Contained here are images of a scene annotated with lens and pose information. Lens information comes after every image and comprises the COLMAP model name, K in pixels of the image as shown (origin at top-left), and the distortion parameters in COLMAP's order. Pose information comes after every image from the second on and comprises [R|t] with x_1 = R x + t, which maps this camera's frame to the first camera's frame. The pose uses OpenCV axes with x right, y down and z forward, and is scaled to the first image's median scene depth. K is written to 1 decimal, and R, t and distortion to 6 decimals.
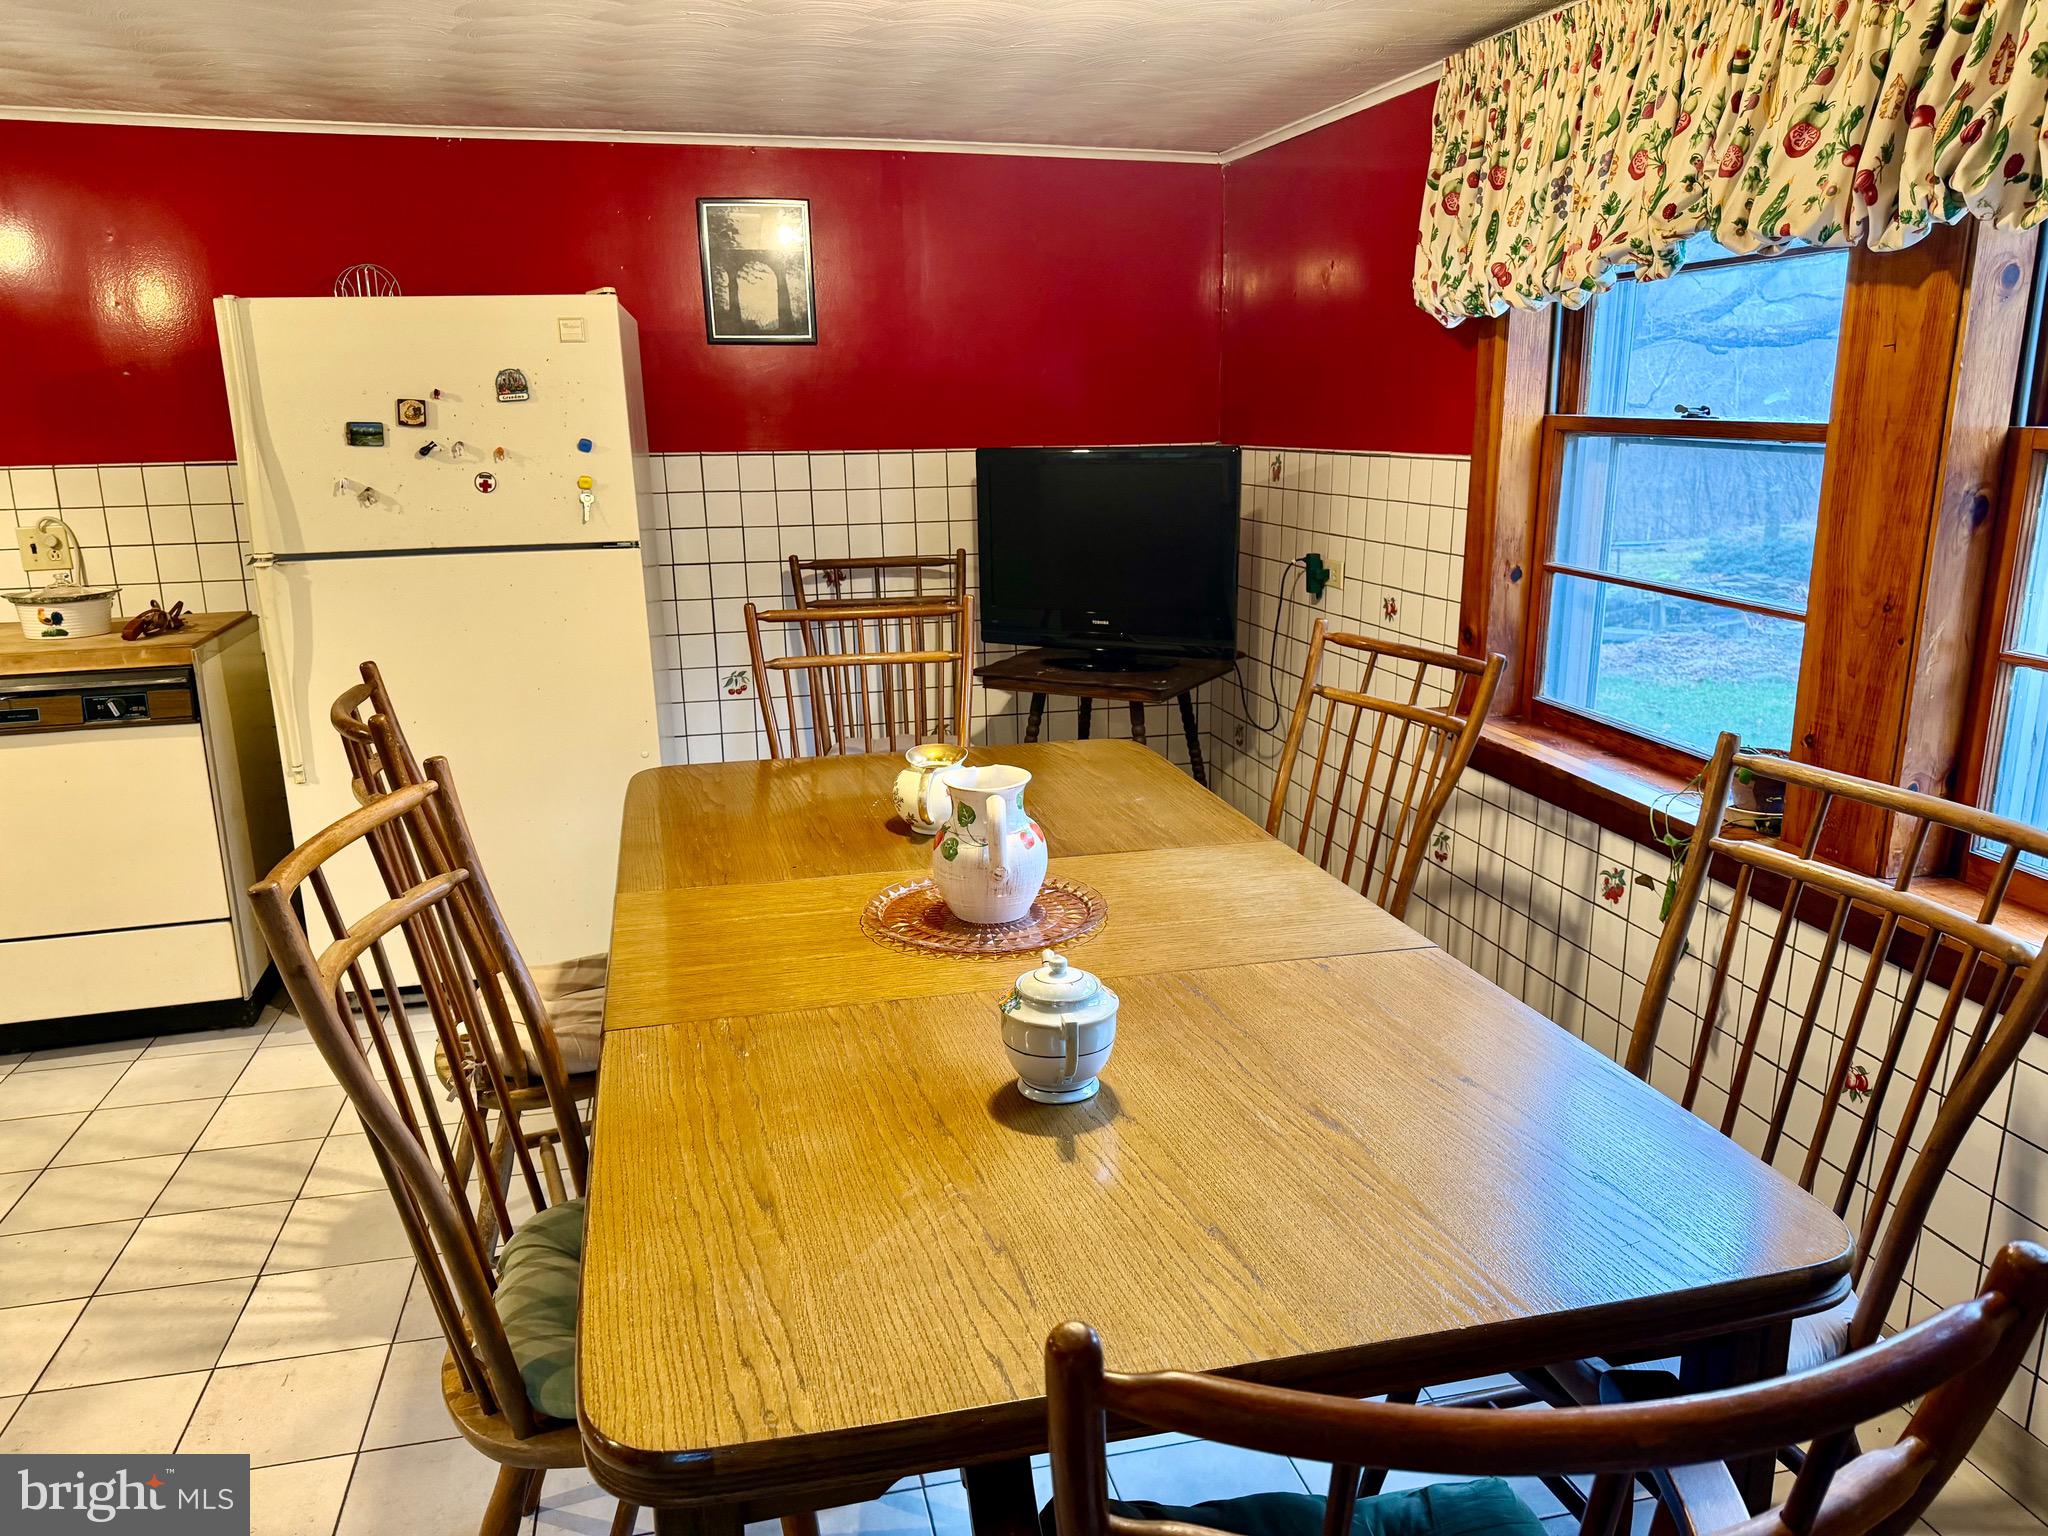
lens RADIAL K [[1457.6, 0, 1024.0], [0, 1457.6, 768.0], [0, 0, 1]] dist [0.002508, -0.000970]
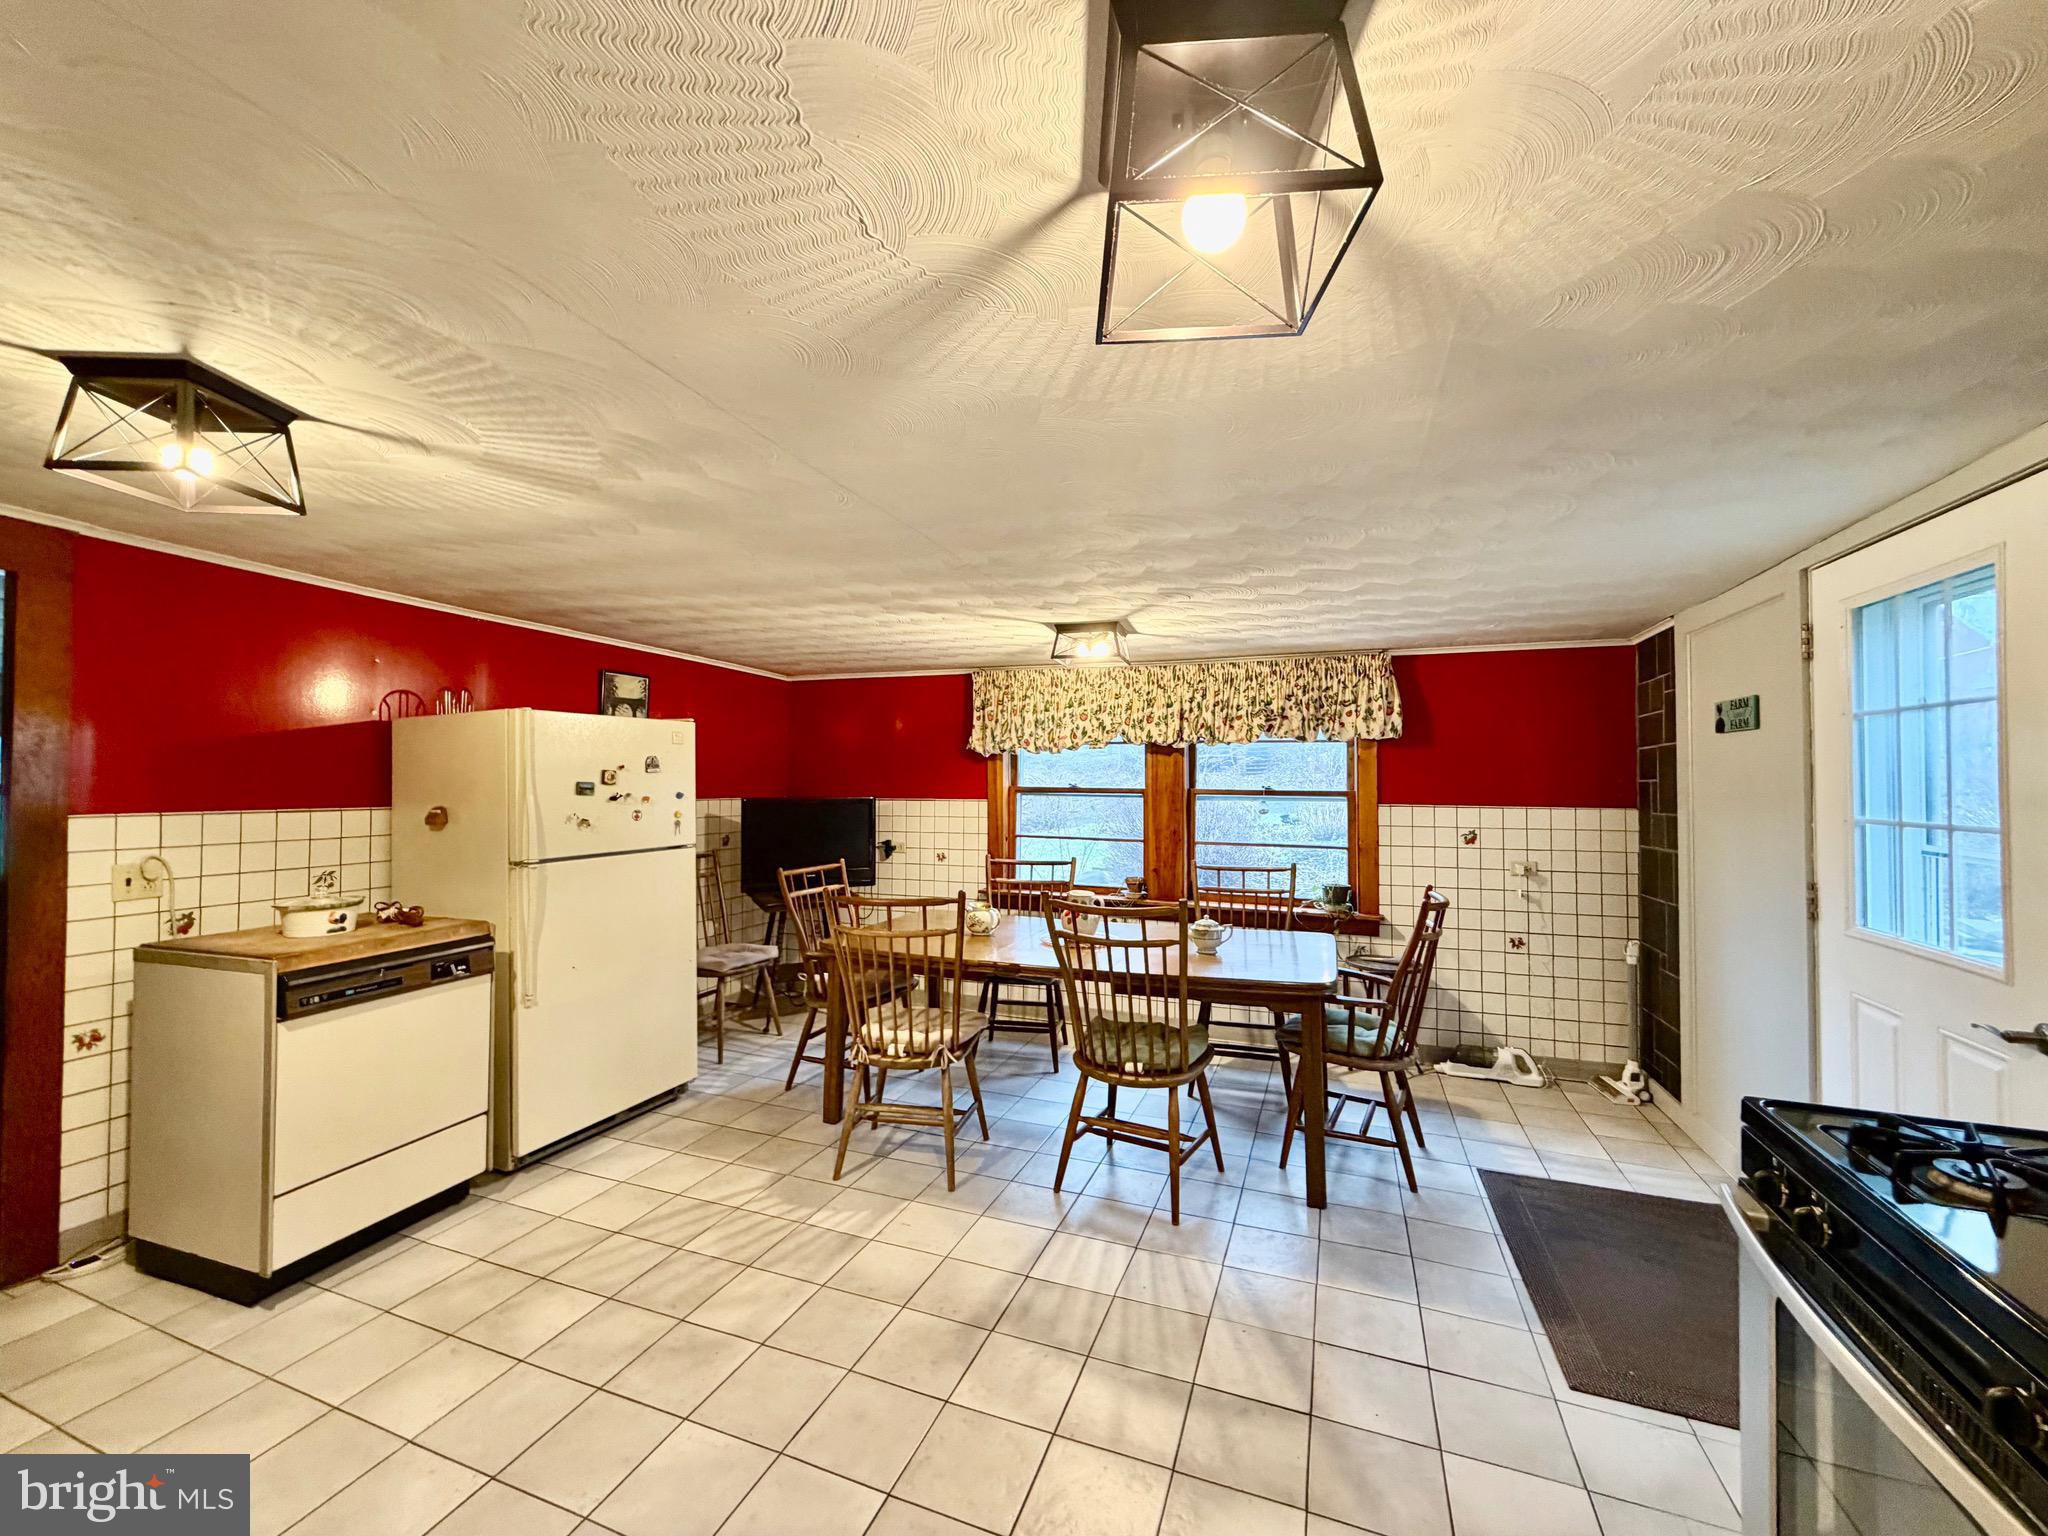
lens RADIAL K [[815.1, 0, 1016.5], [0, 815.1, 767.4], [0, 0, 1]] dist [-0.000031, 0.000140]
pose [[0.570626, 0.029902, 0.820666, -0.953397], [0.187640, 0.968153, -0.165745, 0.004987], [-0.799486, 0.248568, 0.546842, 0.046600]]
